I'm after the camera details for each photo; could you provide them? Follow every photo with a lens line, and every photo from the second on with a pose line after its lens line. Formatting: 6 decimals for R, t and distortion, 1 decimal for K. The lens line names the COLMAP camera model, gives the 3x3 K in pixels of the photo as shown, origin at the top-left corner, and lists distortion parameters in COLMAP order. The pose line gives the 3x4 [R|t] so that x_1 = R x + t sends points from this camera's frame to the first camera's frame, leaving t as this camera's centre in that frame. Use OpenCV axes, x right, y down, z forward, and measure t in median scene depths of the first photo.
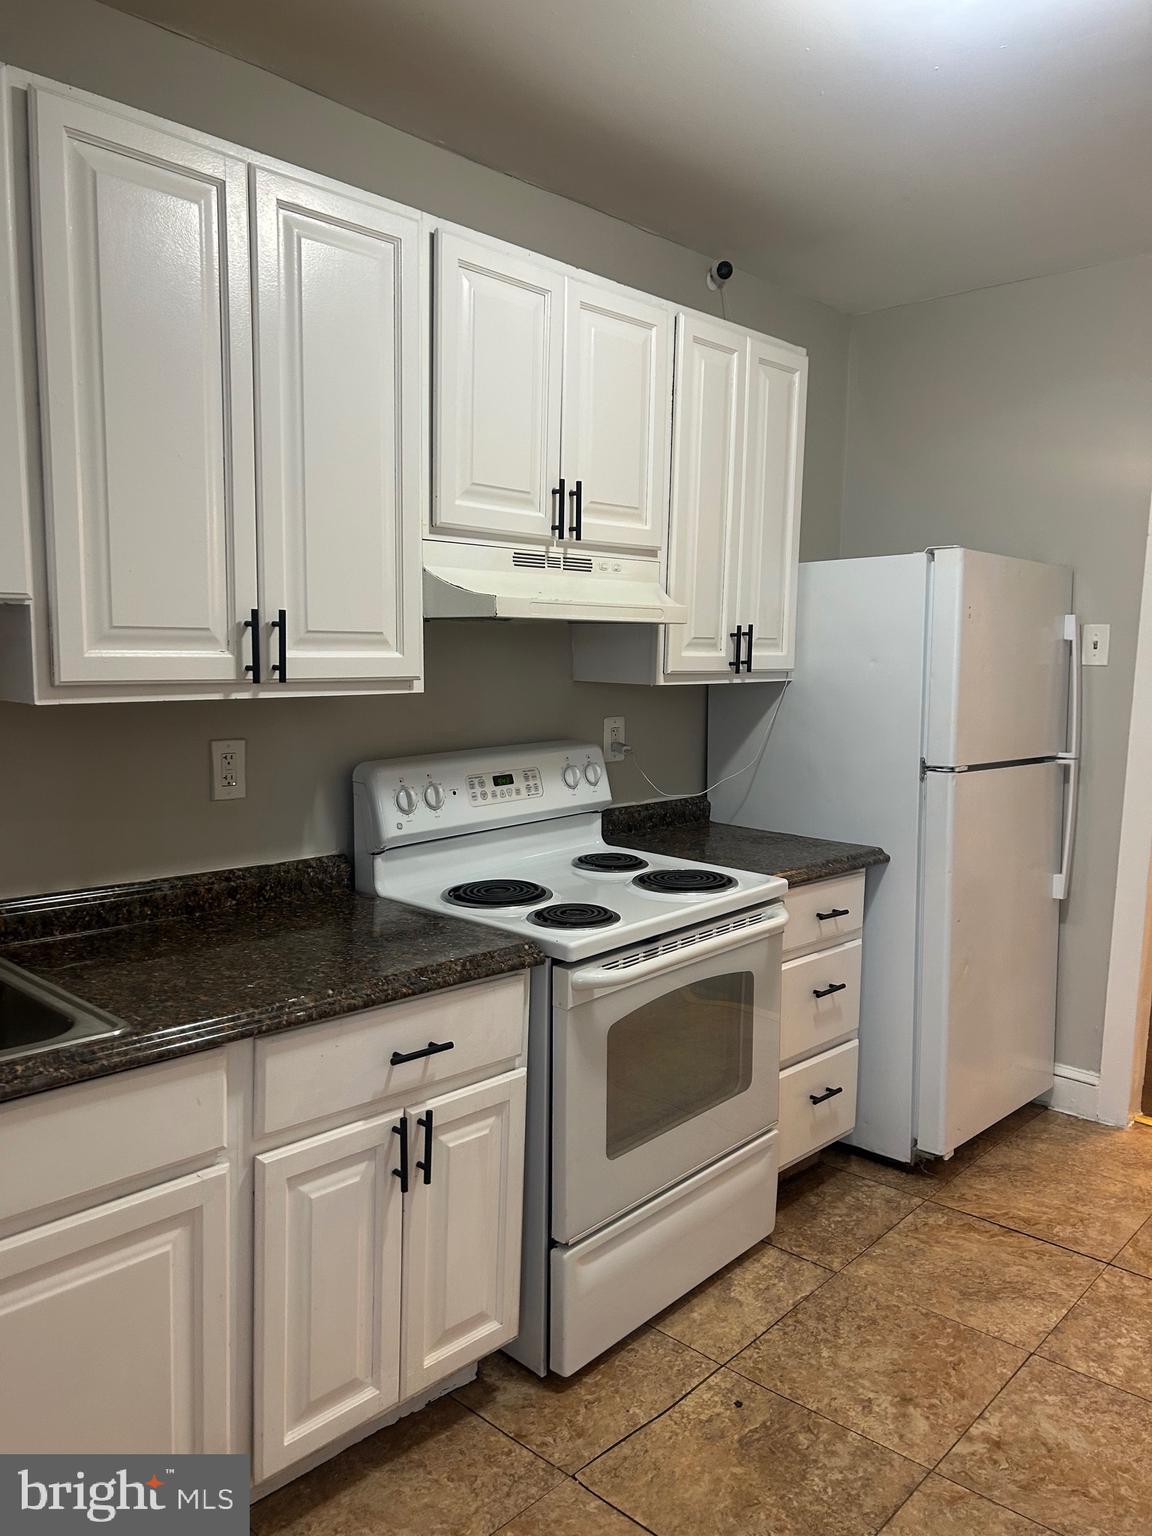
lens RADIAL K [[1176.9, 0, 576.1], [0, 1176.9, 758.7], [0, 0, 1]] dist [0.052279, -0.059387]
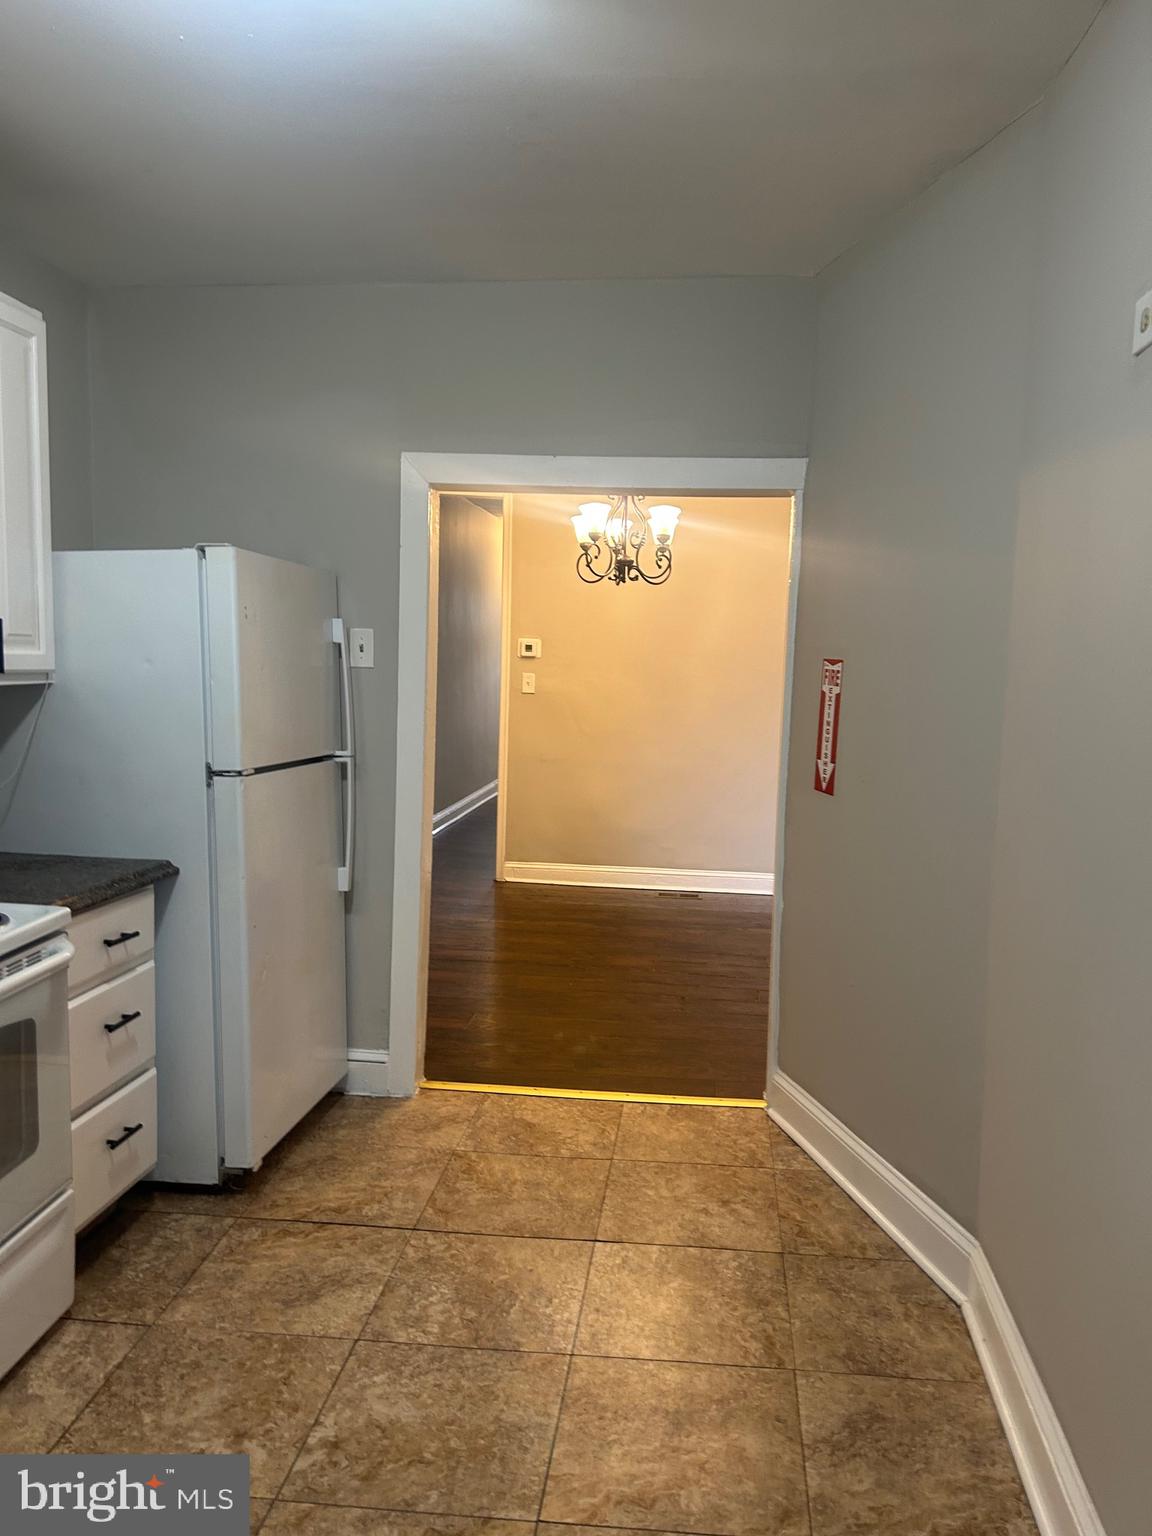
lens RADIAL K [[1171.0, 0, 610.7], [0, 1171.0, 768.7], [0, 0, 1]] dist [0.034912, -0.028693]
pose [[0.801017, -0.051676, 0.596407, -0.018766], [0.046172, 0.998633, 0.024514, -0.005253], [-0.596858, 0.007901, 0.802308, 0.043762]]
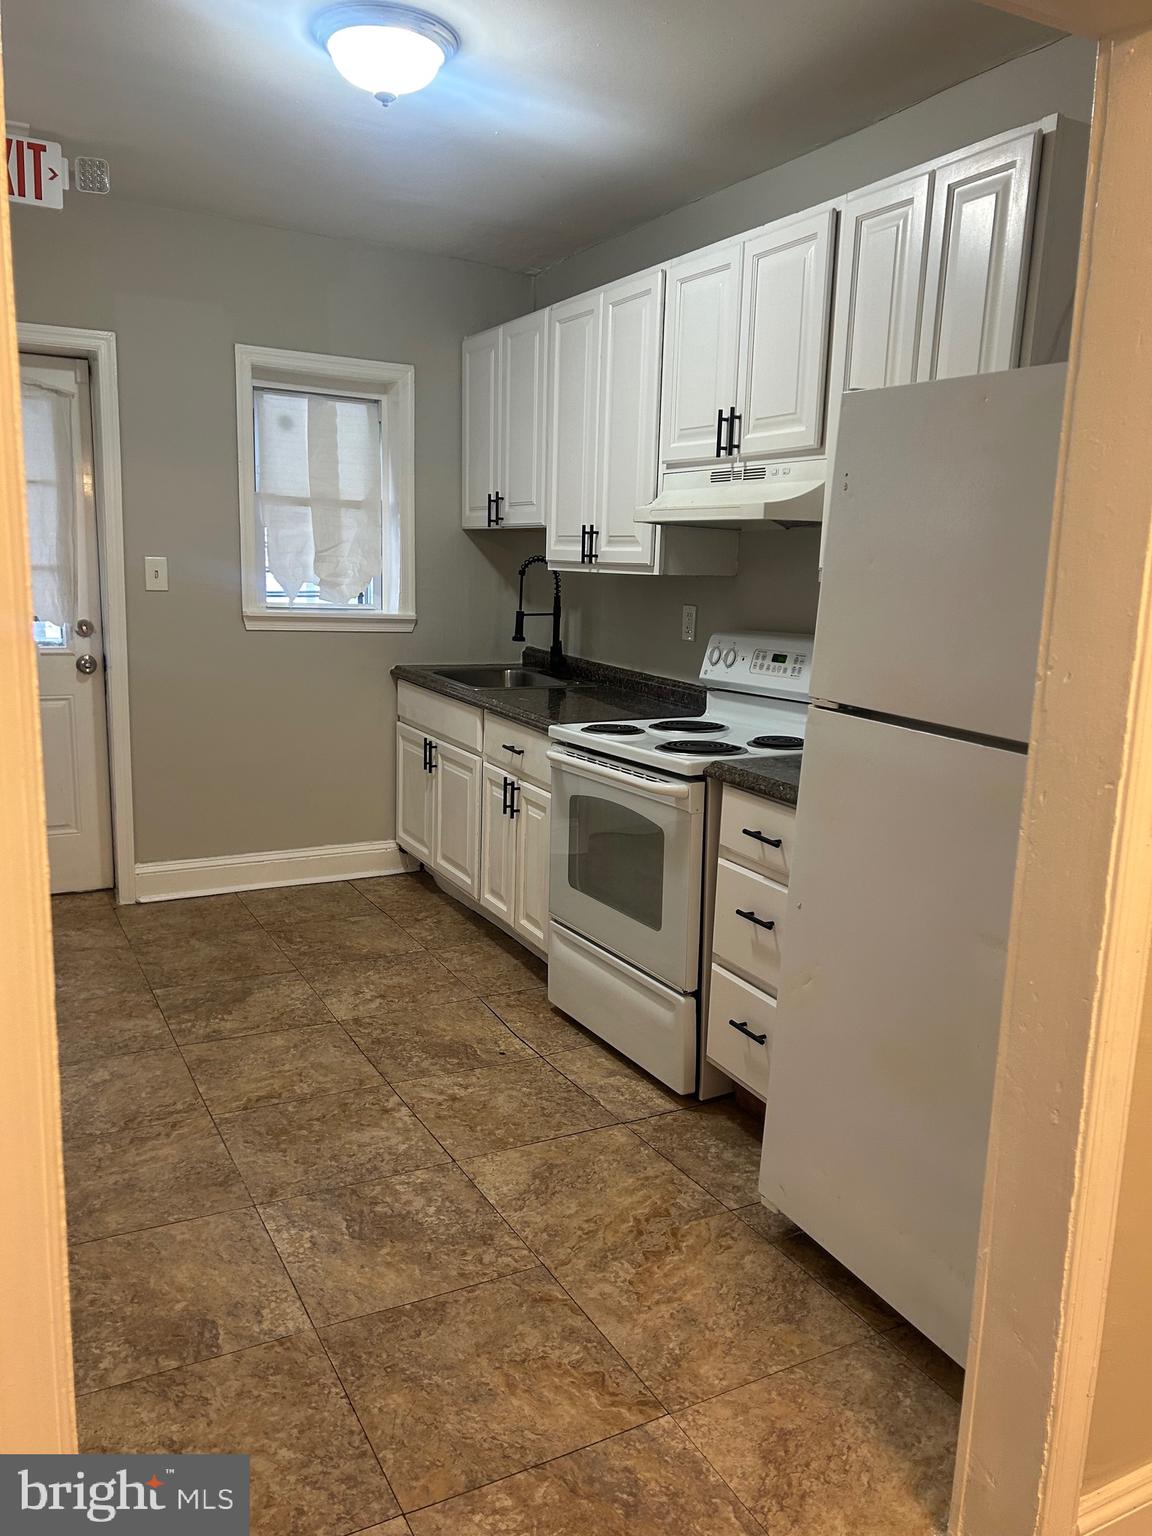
lens RADIAL K [[1152.9, 0, 567.6], [0, 1152.9, 762.5], [0, 0, 1]] dist [0.041696, -0.048521]
pose [[-0.341309, 0.137011, -0.929912, 1.116080], [-0.132347, 0.972459, 0.191856, -0.075860], [0.930587, 0.188553, -0.313776, 1.167843]]
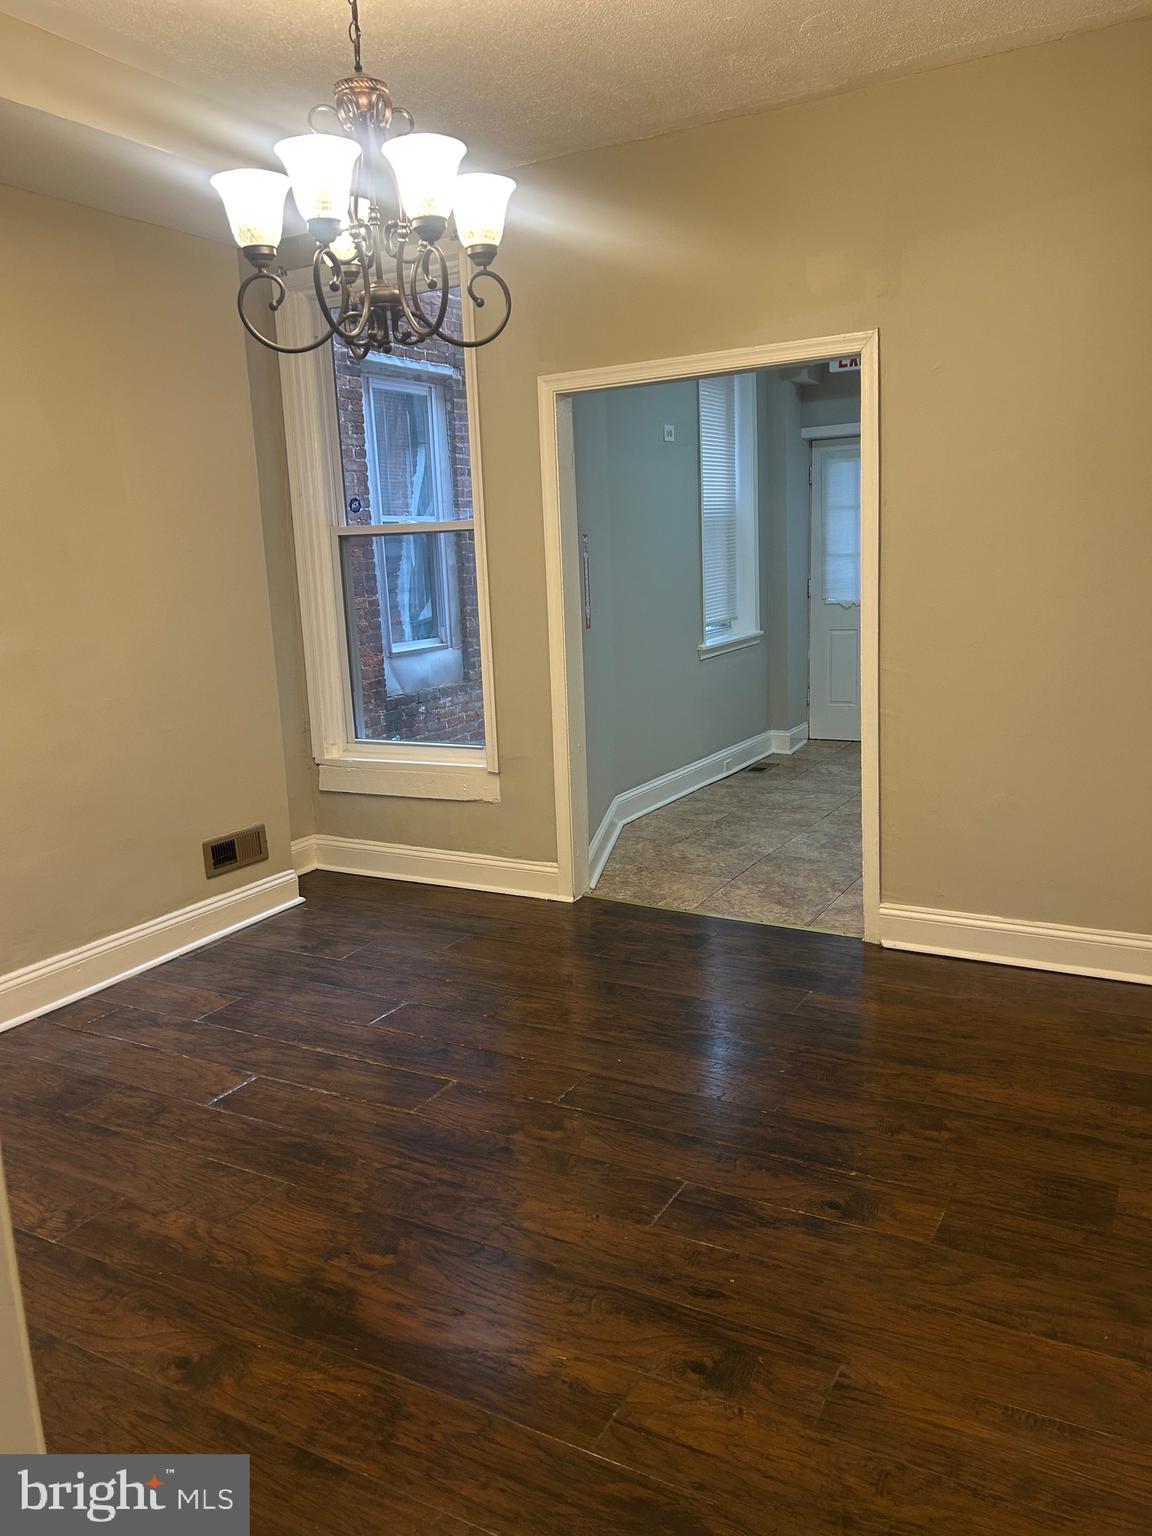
lens RADIAL K [[1152.9, 0, 567.6], [0, 1152.9, 762.5], [0, 0, 1]] dist [0.041696, -0.048521]
pose [[-0.975057, 0.061105, -0.213377, 1.235490], [-0.001522, 0.959494, 0.281726, -0.221492], [0.221948, 0.275024, -0.935468, 2.440781]]
